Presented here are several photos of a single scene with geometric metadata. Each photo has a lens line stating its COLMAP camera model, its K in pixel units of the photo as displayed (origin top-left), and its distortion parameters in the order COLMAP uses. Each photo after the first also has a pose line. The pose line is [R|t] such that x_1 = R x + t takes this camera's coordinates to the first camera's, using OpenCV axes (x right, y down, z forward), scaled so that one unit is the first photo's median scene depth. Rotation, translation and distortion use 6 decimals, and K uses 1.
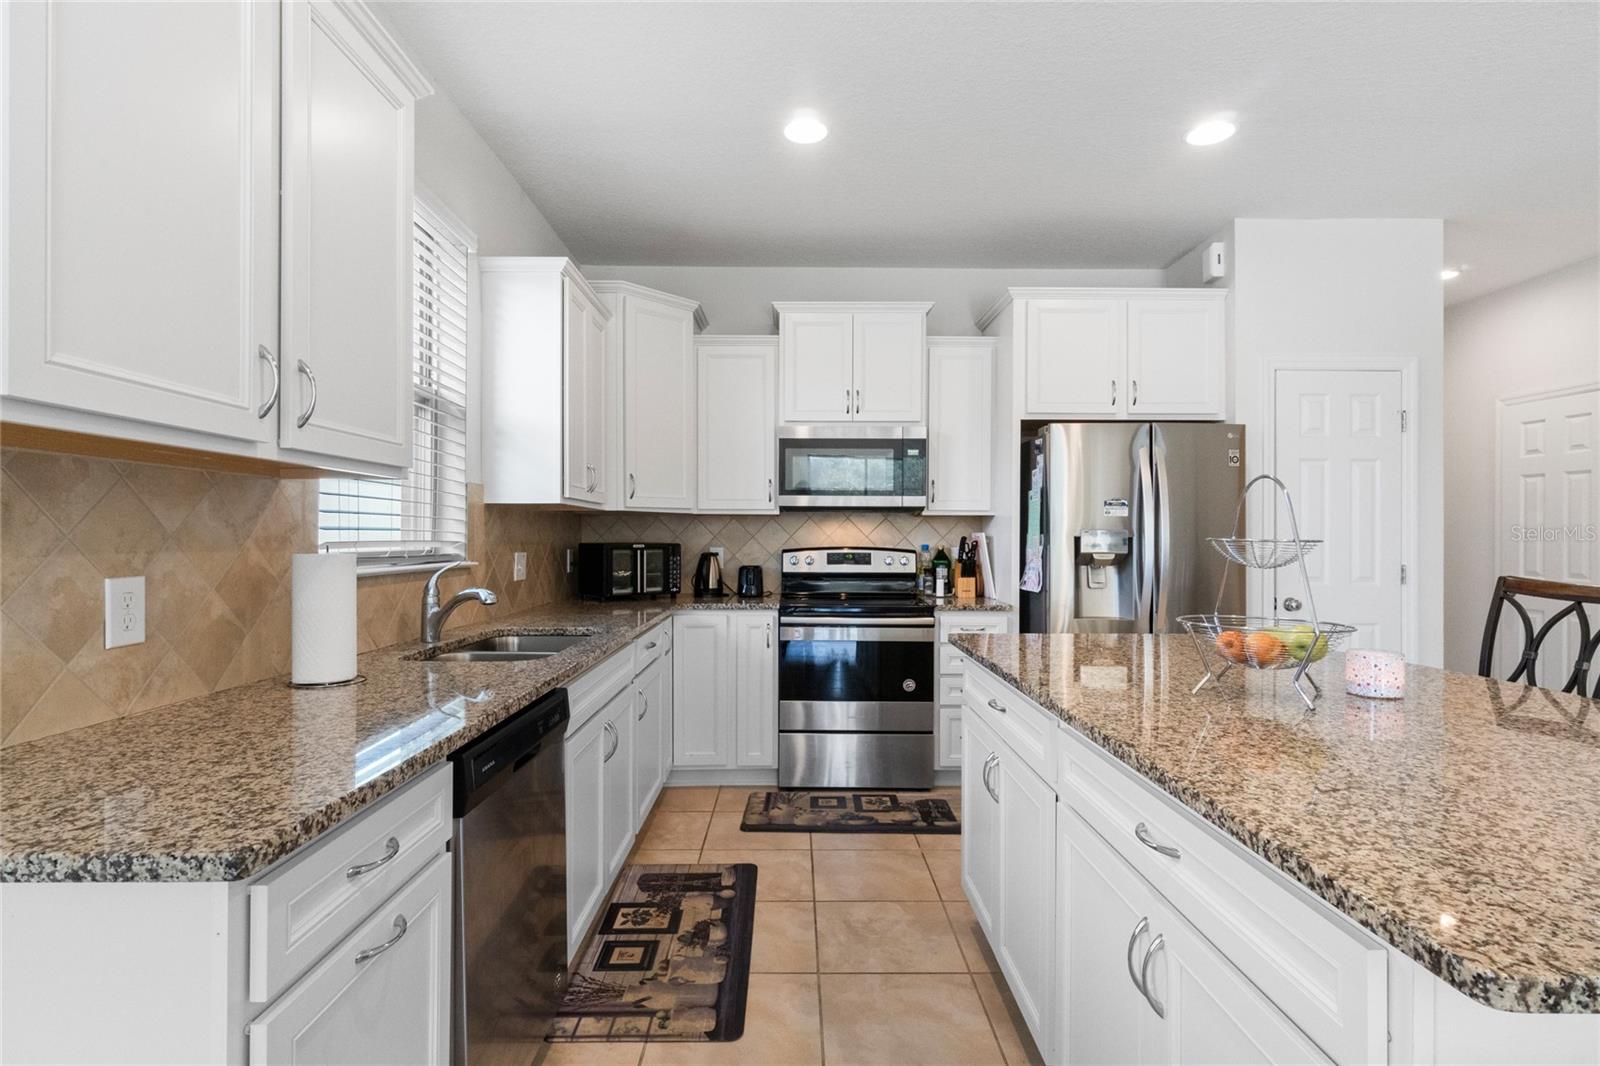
lens RADIAL K [[768.0, 0, 783.4], [0, 768.0, 539.9], [0, 0, 1]] dist [-0.001290, 0.000852]
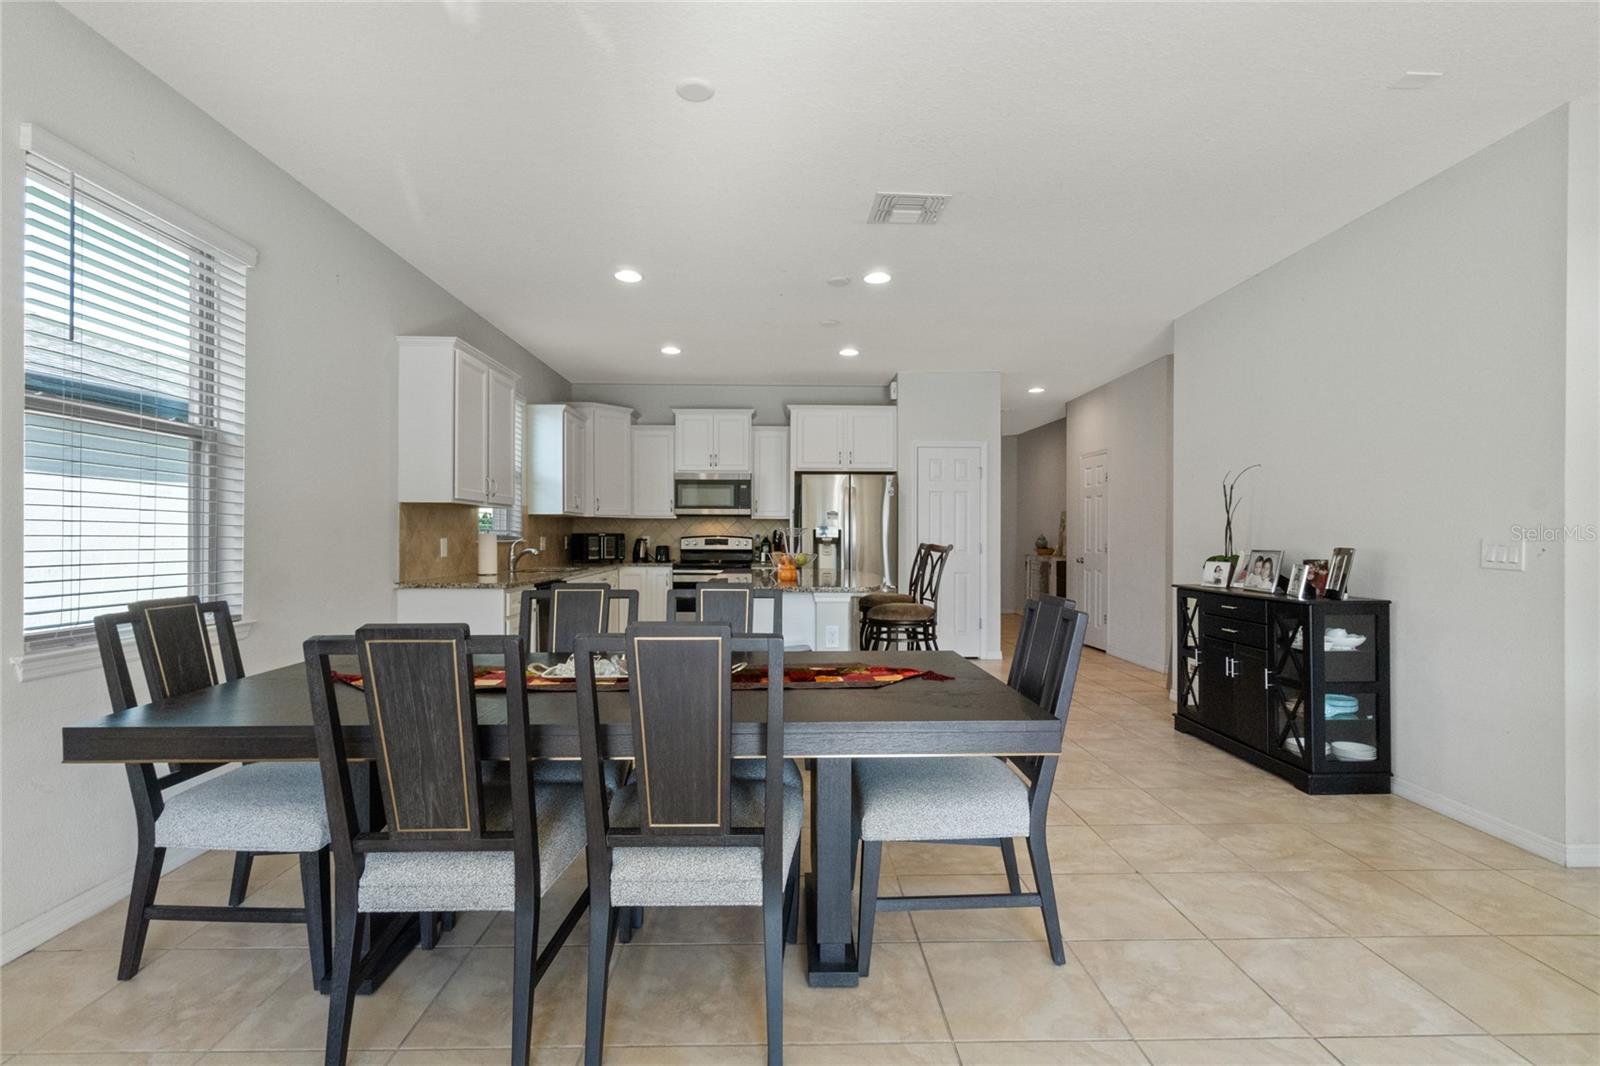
lens RADIAL K [[768.0, 0, 797.8], [0, 768.0, 535.6], [0, 0, 1]] dist [-0.001290, 0.000852]
pose [[0.999614, -0.000459, 0.027762, 0.250039], [0.000591, 0.999989, -0.004730, 0.019509], [-0.027760, 0.004745, 0.999603, -0.946517]]
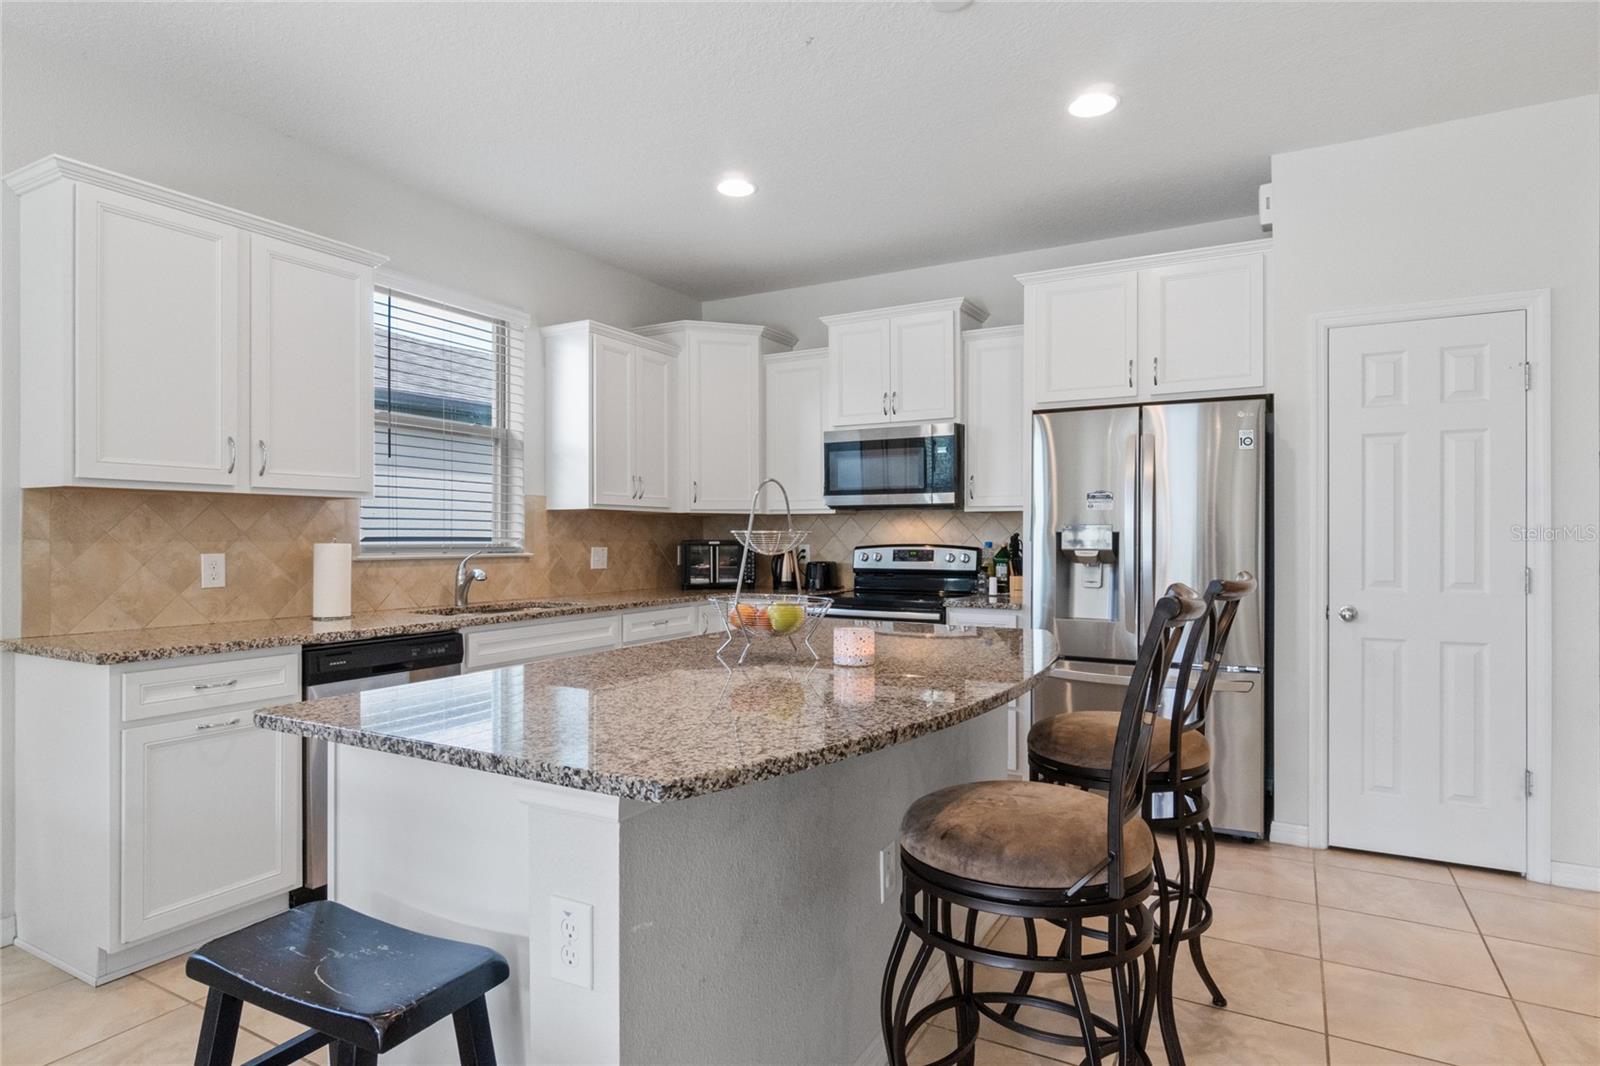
lens RADIAL K [[881.8, 0, 797.1], [0, 881.8, 535.2], [0, 0, 1]] dist [0.003928, -0.000491]
pose [[0.873549, -0.004907, -0.486711, 0.561040], [0.001187, 0.999968, -0.007950, 0.007173], [0.486735, 0.006367, 0.873527, -0.100784]]
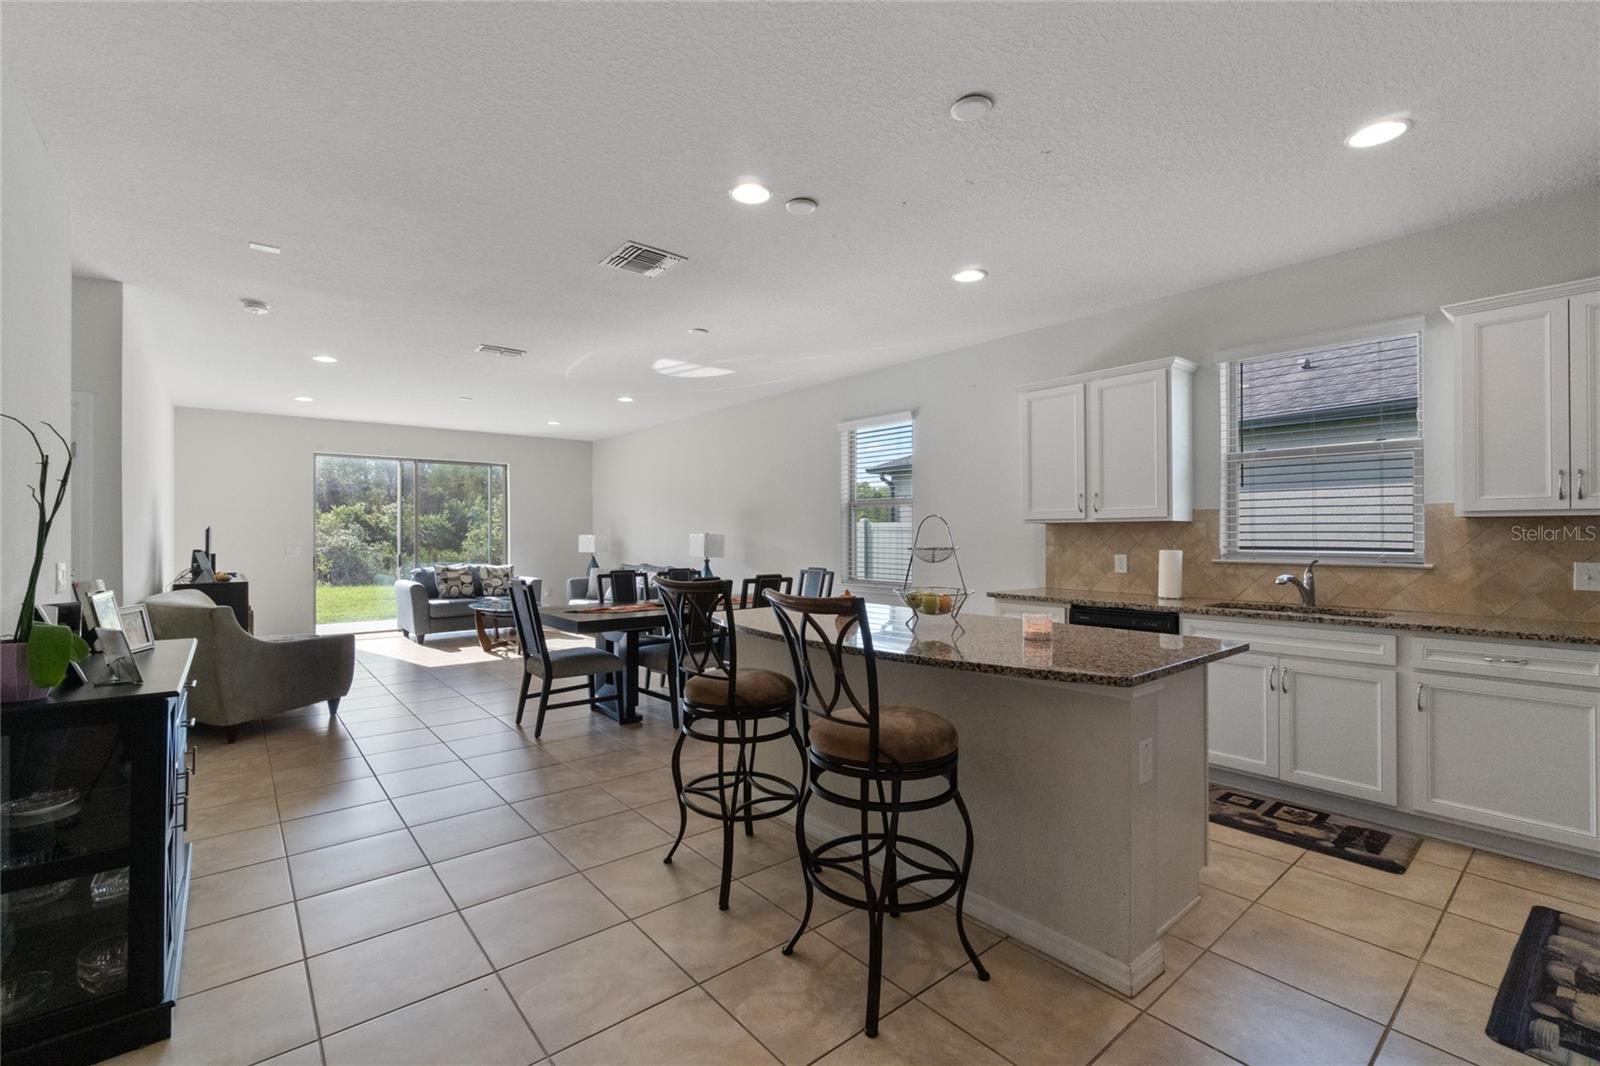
lens RADIAL K [[697.2, 0, 809.5], [0, 697.2, 531.1], [0, 0, 1]] dist [-0.011943, 0.005151]
pose [[-0.763685, -0.005611, -0.645565, 0.838016], [-0.003064, 0.999982, -0.005066, -0.013877], [0.645582, -0.001891, -0.763689, 0.881374]]
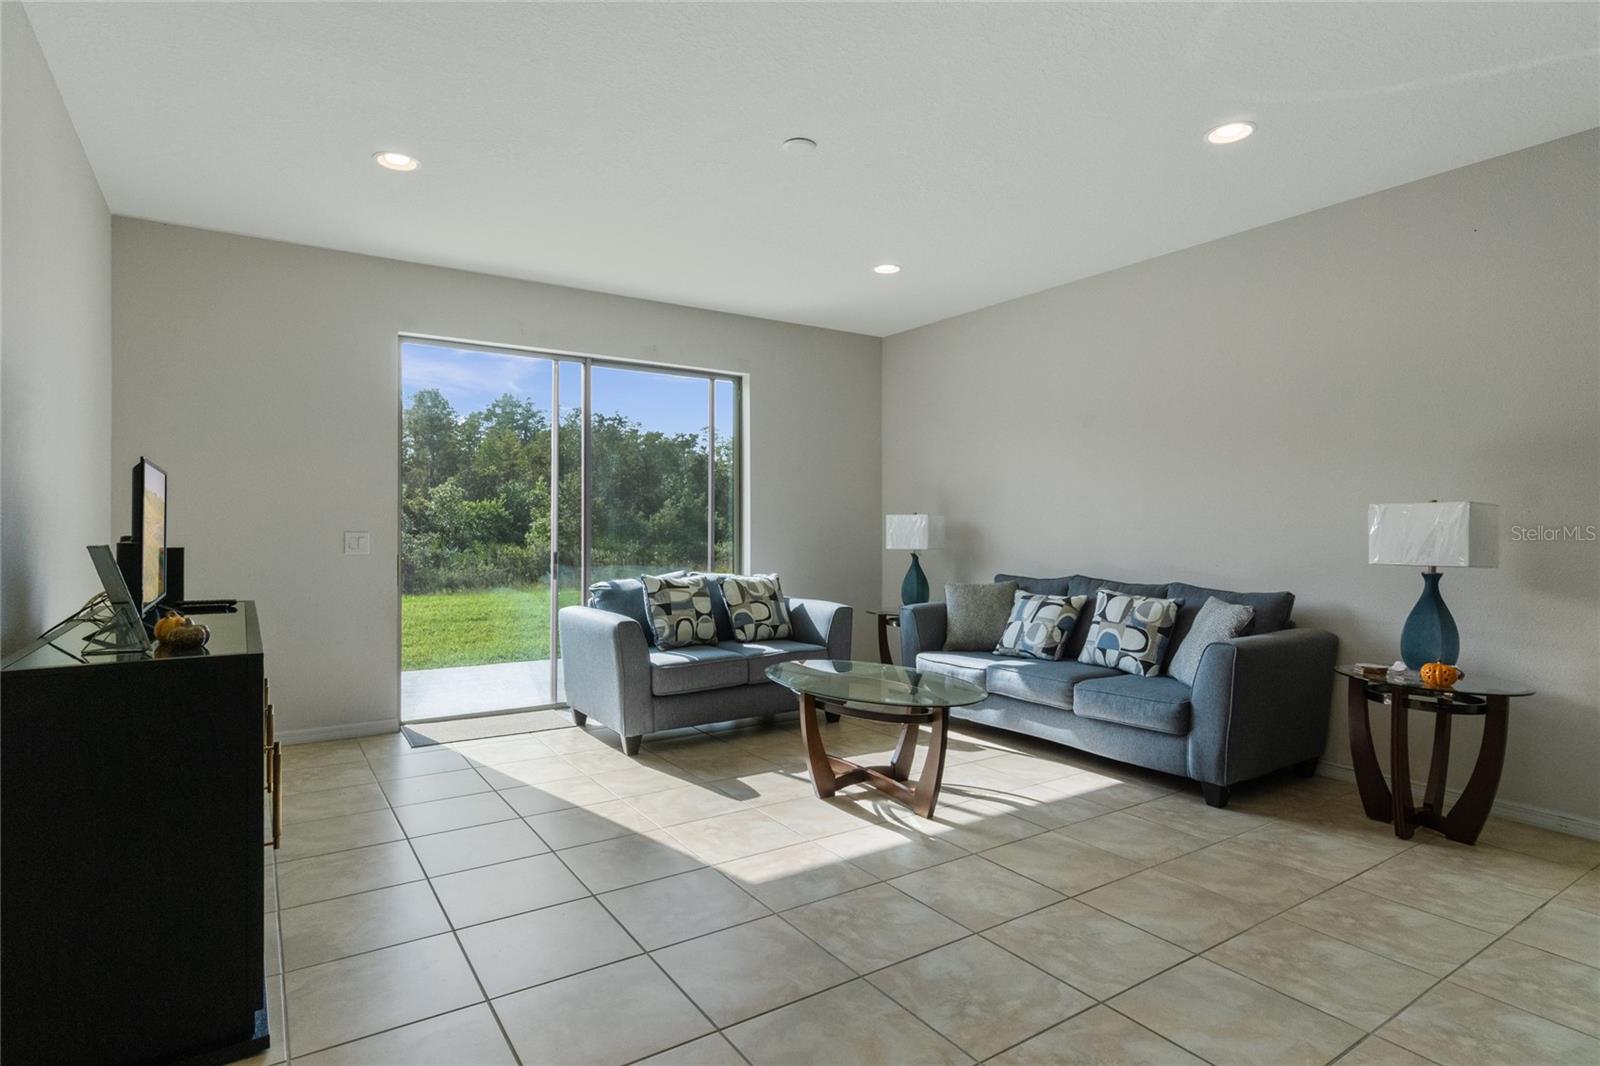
lens RADIAL K [[837.9, 0, 803.8], [0, 837.9, 524.2], [0, 0, 1]] dist [0.002532, 0.000047]
pose [[-0.832101, -0.006158, -0.554589, 0.810794], [-0.005166, 0.999981, -0.003351, 0.014150], [0.554600, 0.000077, -0.832117, -0.415306]]
